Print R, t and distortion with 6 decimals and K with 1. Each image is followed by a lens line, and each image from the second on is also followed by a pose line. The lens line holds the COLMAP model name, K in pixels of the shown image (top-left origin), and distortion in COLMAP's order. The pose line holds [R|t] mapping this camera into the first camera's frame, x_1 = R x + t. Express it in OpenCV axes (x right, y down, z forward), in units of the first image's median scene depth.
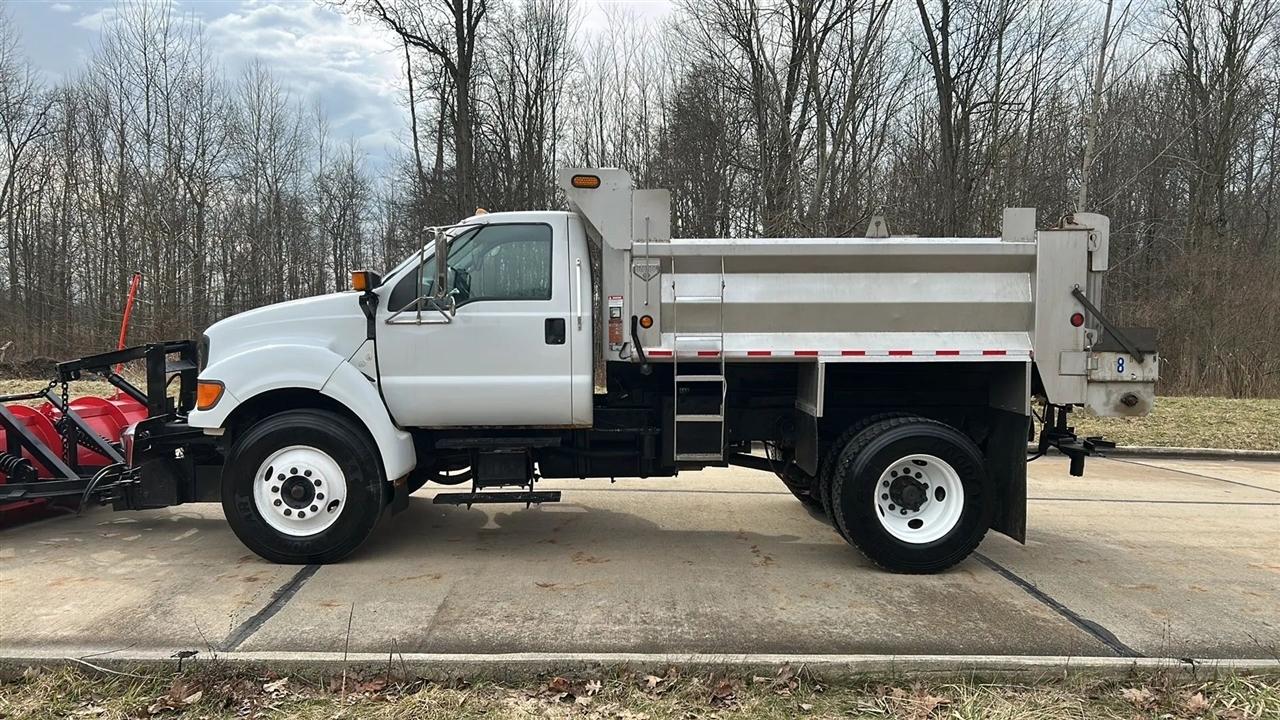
lens RADIAL K [[927.9, 0, 636.0], [0, 927.9, 370.9], [0, 0, 1]] dist [0.047570, -0.068921]
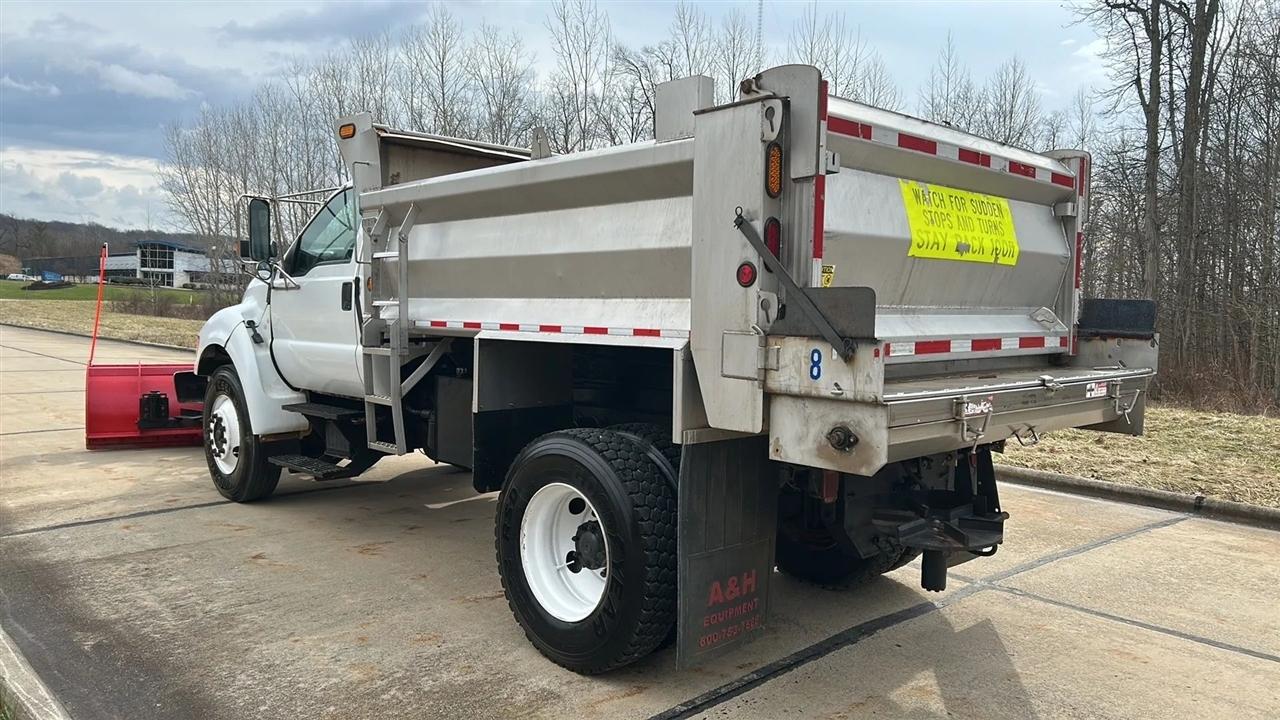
lens RADIAL K [[927.9, 0, 636.0], [0, 927.9, 370.9], [0, 0, 1]] dist [0.047570, -0.068921]
pose [[0.667174, 0.058555, -0.742597, 0.827452], [-0.063724, 0.997738, 0.021422, -0.007287], [0.742171, 0.033029, 0.669396, 0.604965]]
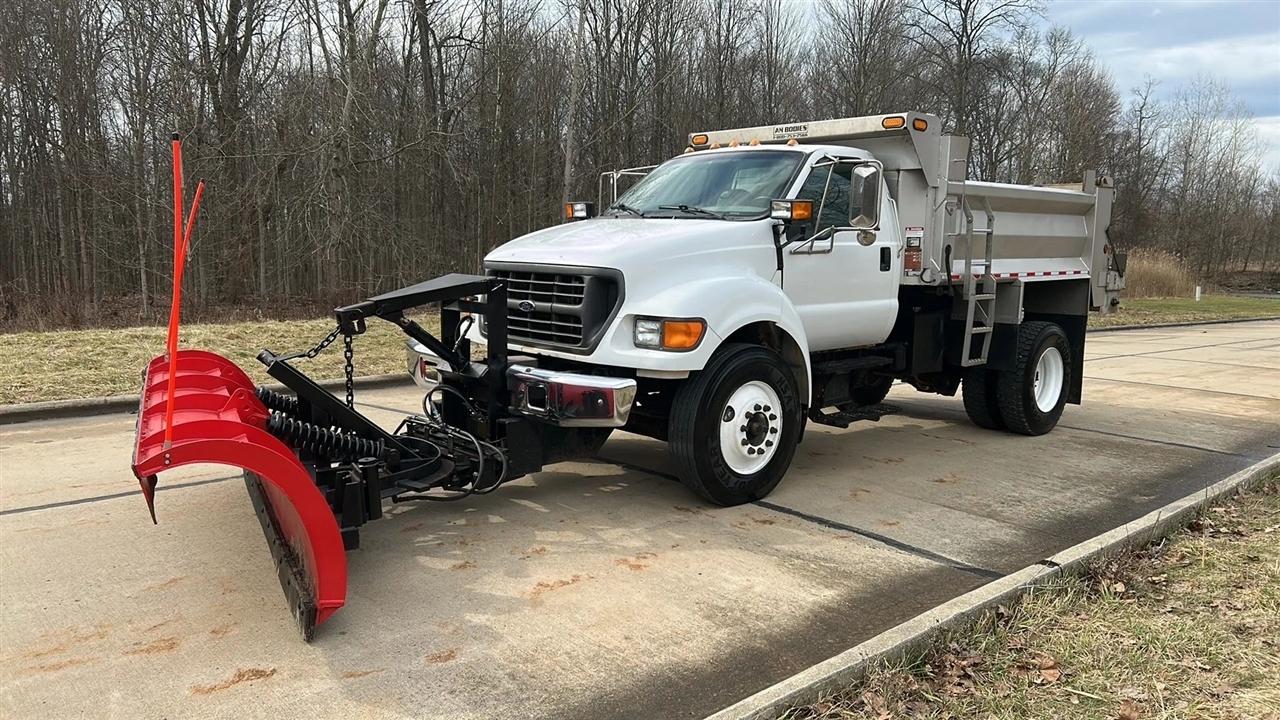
lens RADIAL K [[927.9, 0, 636.0], [0, 927.9, 370.9], [0, 0, 1]] dist [0.047570, -0.068921]
pose [[0.766369, -0.082159, 0.637126, -1.054264], [0.032288, 0.995461, 0.089530, -0.019948], [-0.641589, -0.048042, 0.765543, 0.343720]]
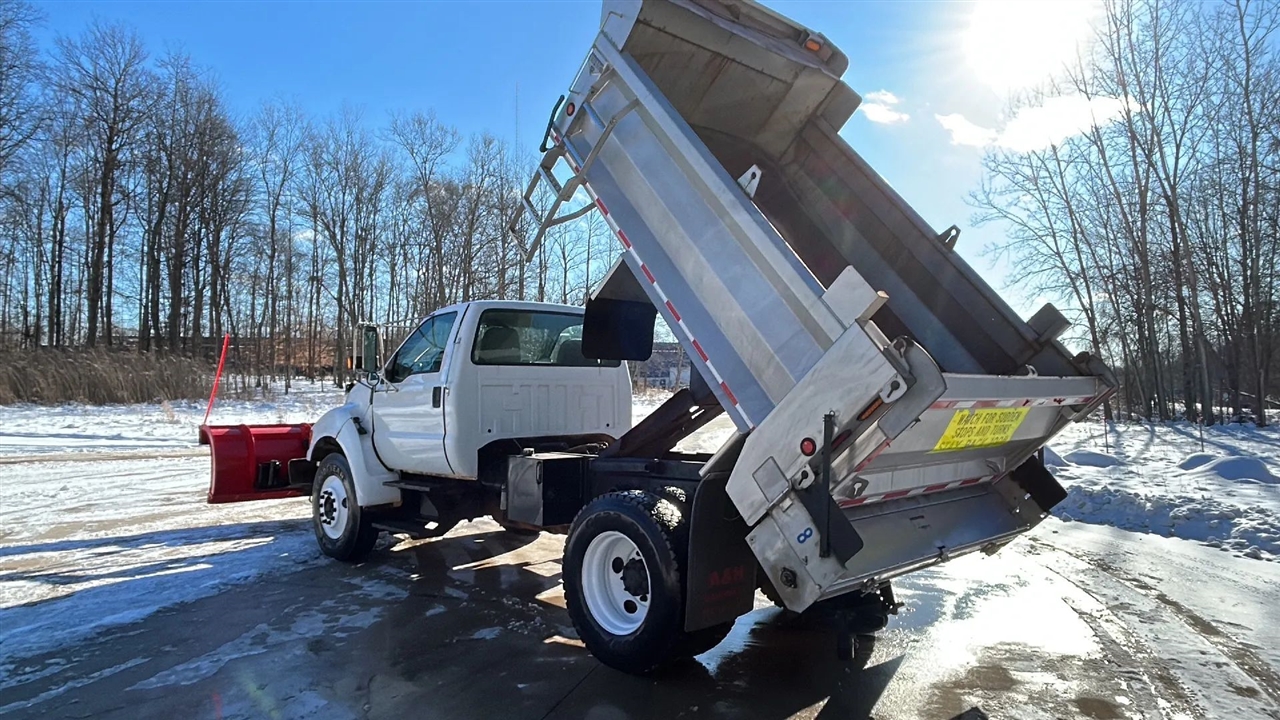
lens RADIAL K [[831.2, 0, 639.6], [0, 831.2, 354.3], [0, 0, 1]] dist [-0.006541, 0.000768]
pose [[0.668435, -0.046294, -0.742329, 0.933140], [-0.043767, 0.993883, -0.101392, 0.000195], [0.742482, 0.100263, 0.662320, 0.475274]]
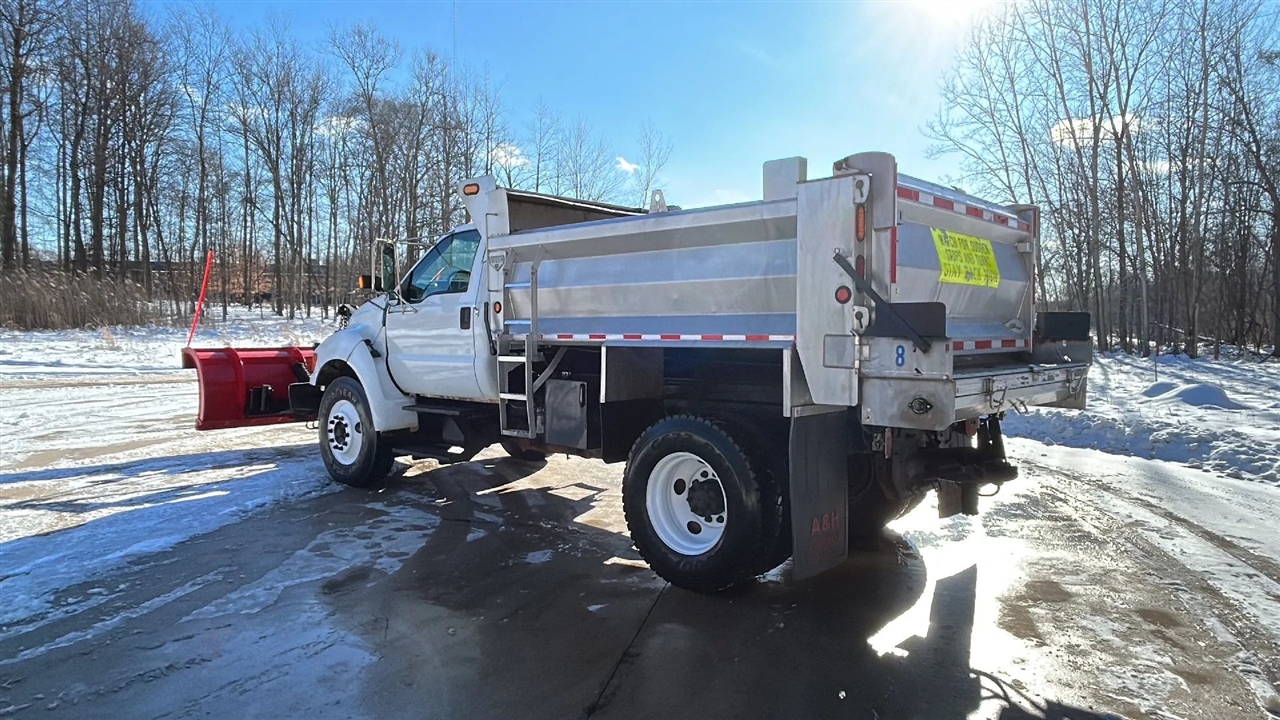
lens RADIAL K [[831.4, 0, 637.0], [0, 831.4, 359.6], [0, 0, 1]] dist [-0.001513, -0.004266]
pose [[0.721068, 0.022594, -0.692495, 0.823089], [-0.046187, 0.998813, -0.015504, 0.016233], [0.691323, 0.043163, 0.721256, 0.400506]]
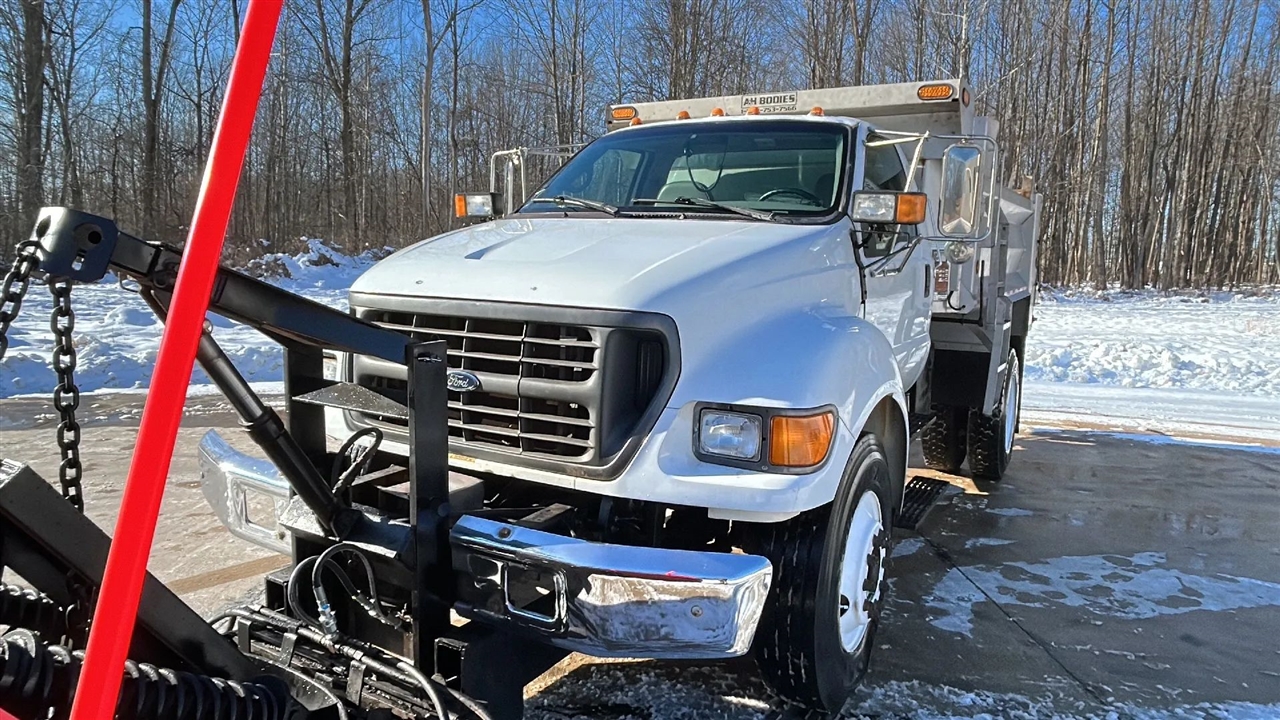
lens RADIAL K [[885.9, 0, 699.1], [0, 885.9, 359.5], [0, 0, 1]] dist [-0.002025, -0.003883]
pose [[0.519049, -0.101371, 0.848712, -0.863562], [0.039874, 0.994733, 0.094427, -0.056492], [-0.853814, -0.015170, 0.520358, 0.792704]]
